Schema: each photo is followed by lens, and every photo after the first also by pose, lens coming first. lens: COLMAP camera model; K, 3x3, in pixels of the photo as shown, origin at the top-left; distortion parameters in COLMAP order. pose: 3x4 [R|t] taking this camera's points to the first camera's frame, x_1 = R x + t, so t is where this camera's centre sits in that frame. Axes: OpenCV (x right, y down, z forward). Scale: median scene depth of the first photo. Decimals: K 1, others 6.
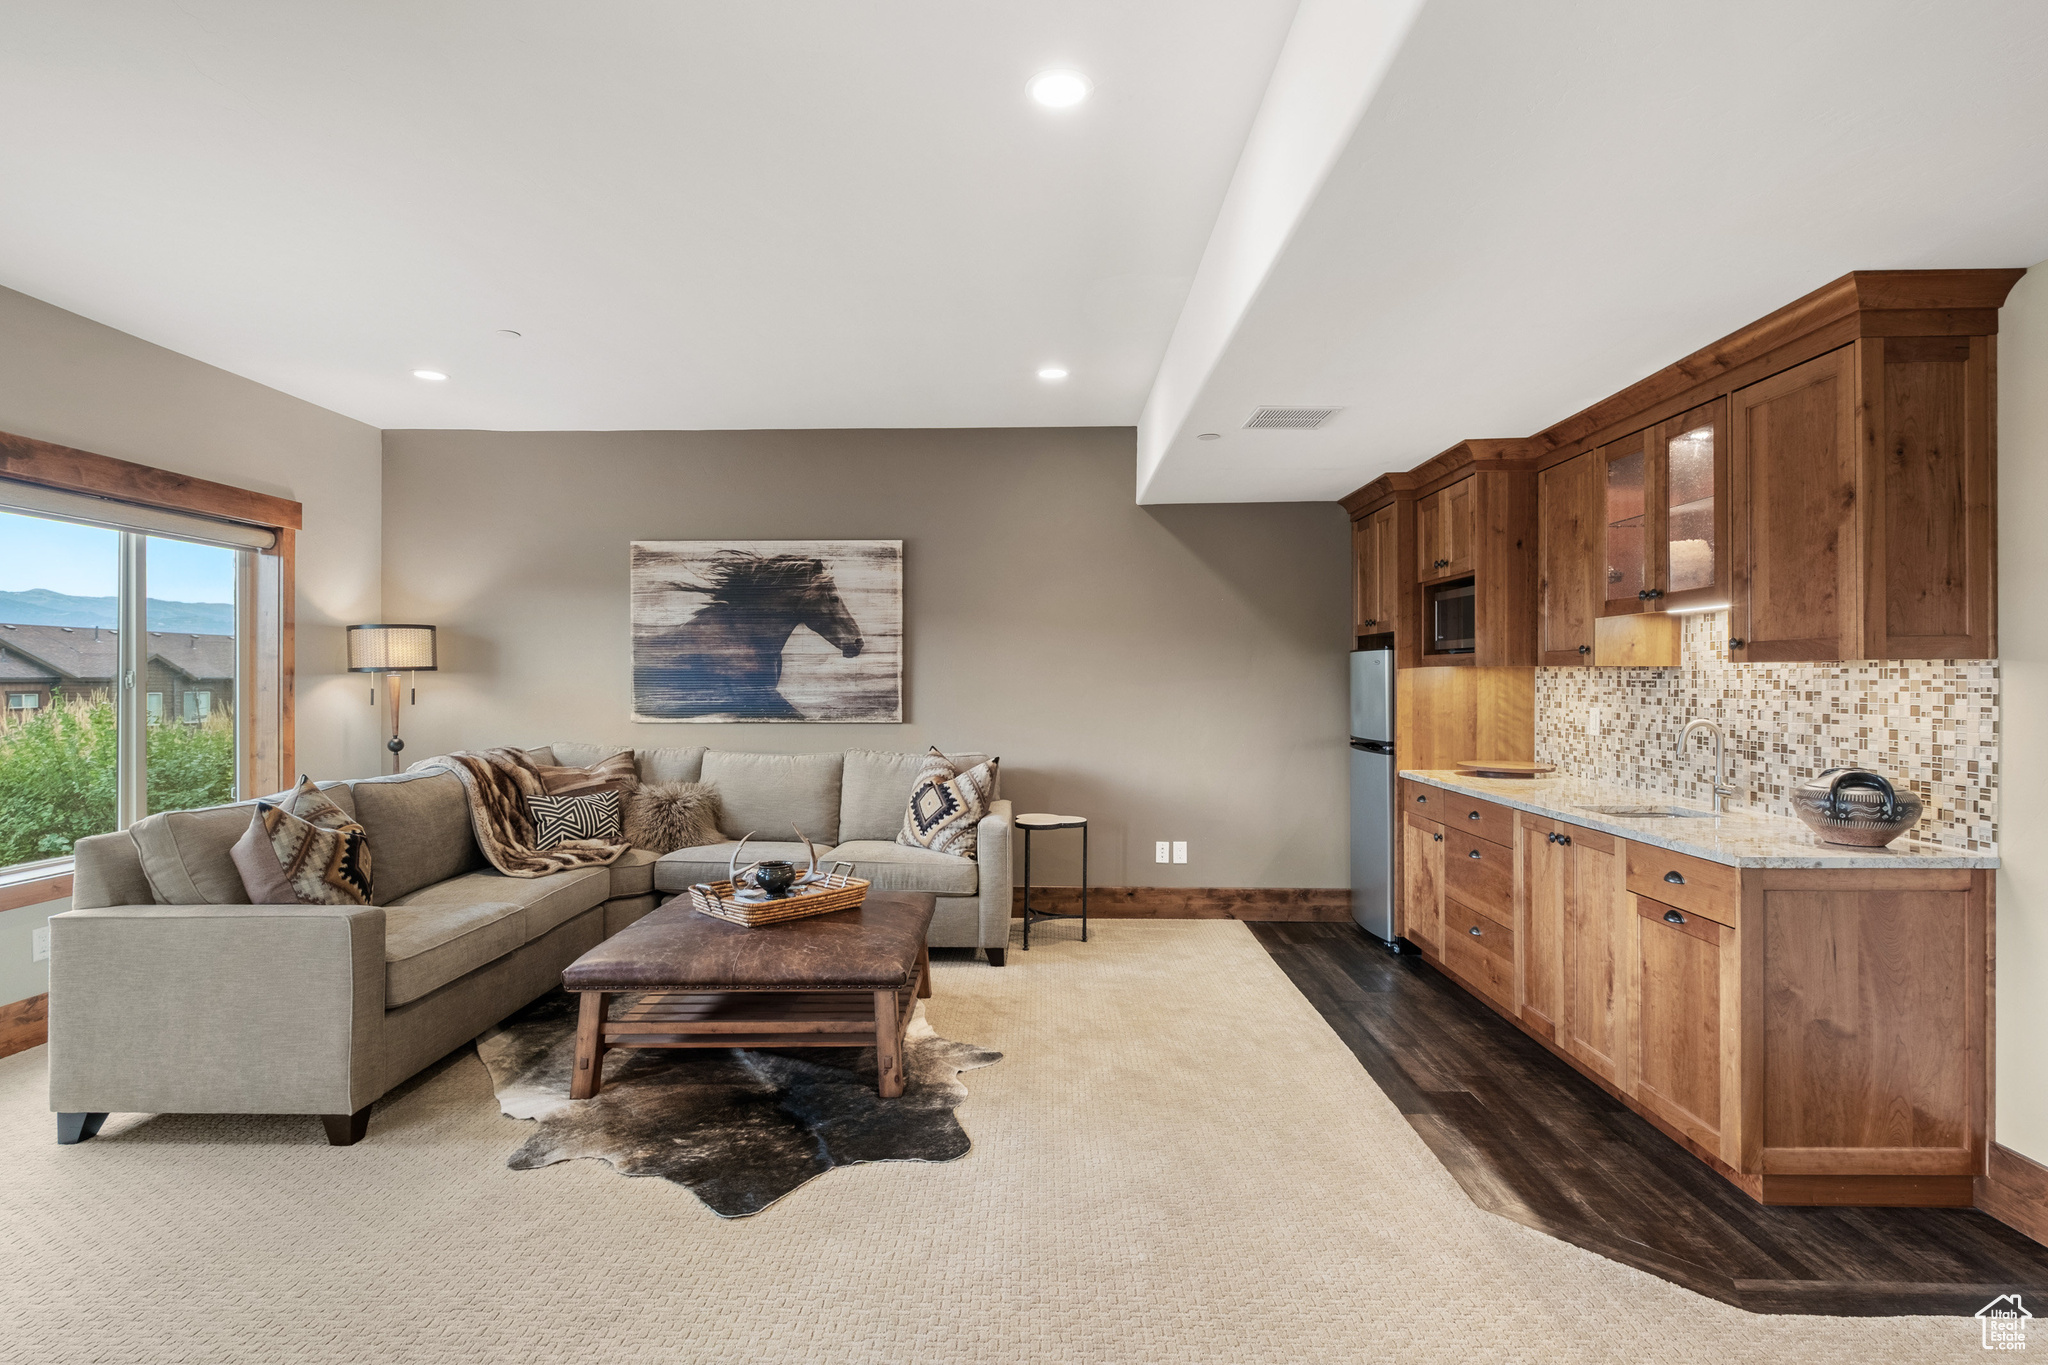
lens RADIAL K [[1045.7, 0, 1048.5], [0, 1045.7, 665.0], [0, 0, 1]] dist [0.003237, -0.001436]
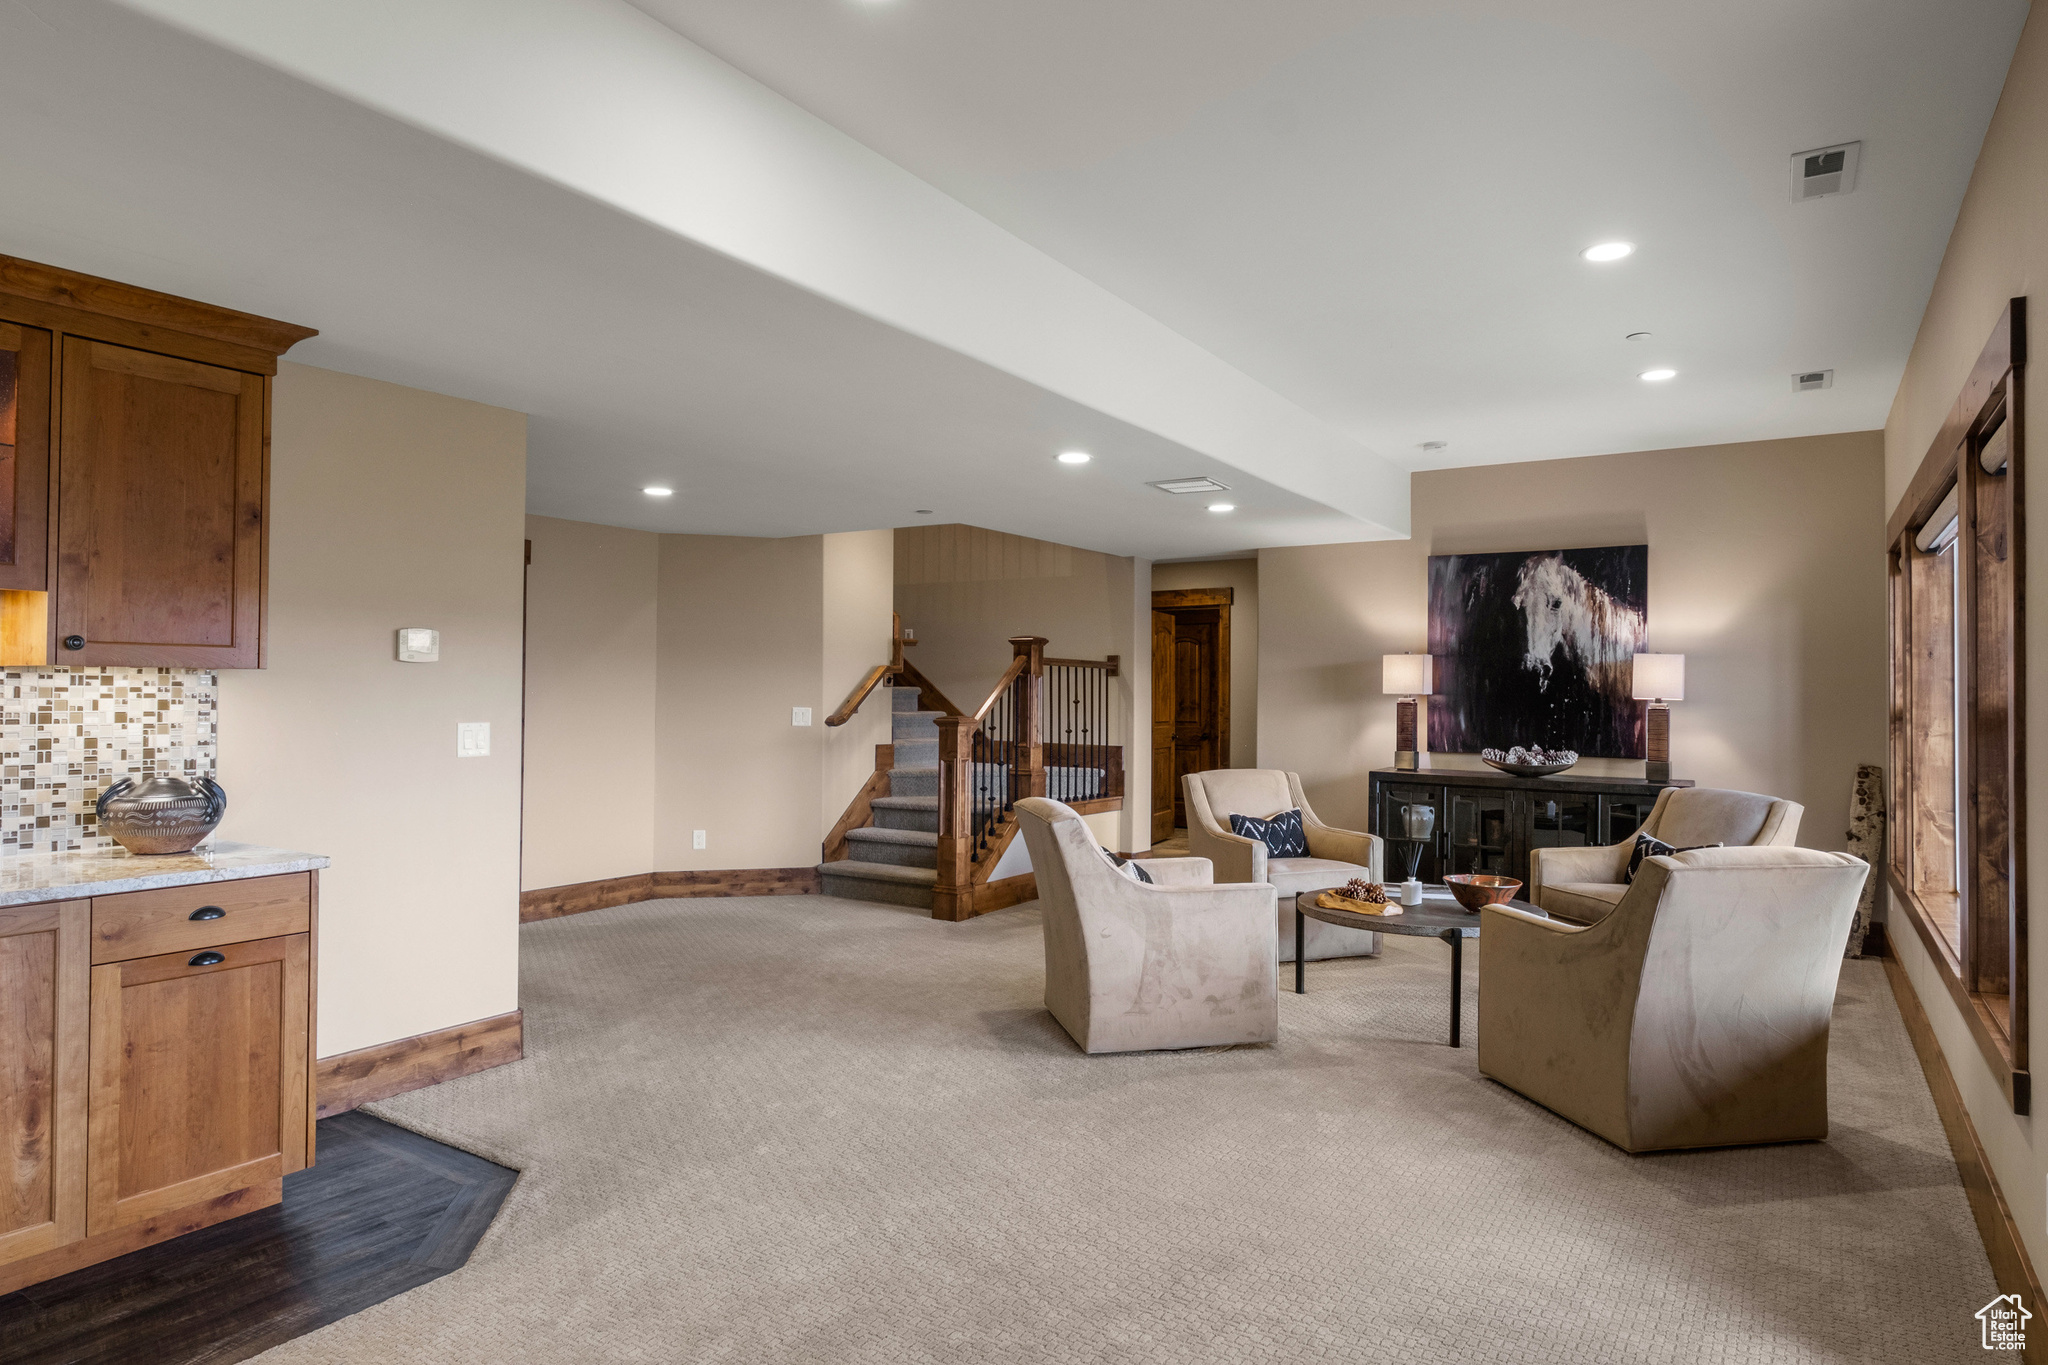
lens RADIAL K [[1206.9, 0, 1022.1], [0, 1206.9, 680.3], [0, 0, 1]] dist [0.007792, 0.006178]
pose [[-0.847426, -0.003092, 0.530904, -0.531206], [-0.016981, 0.999629, -0.021282, 0.018187], [-0.530642, -0.027050, -0.847164, 1.544585]]
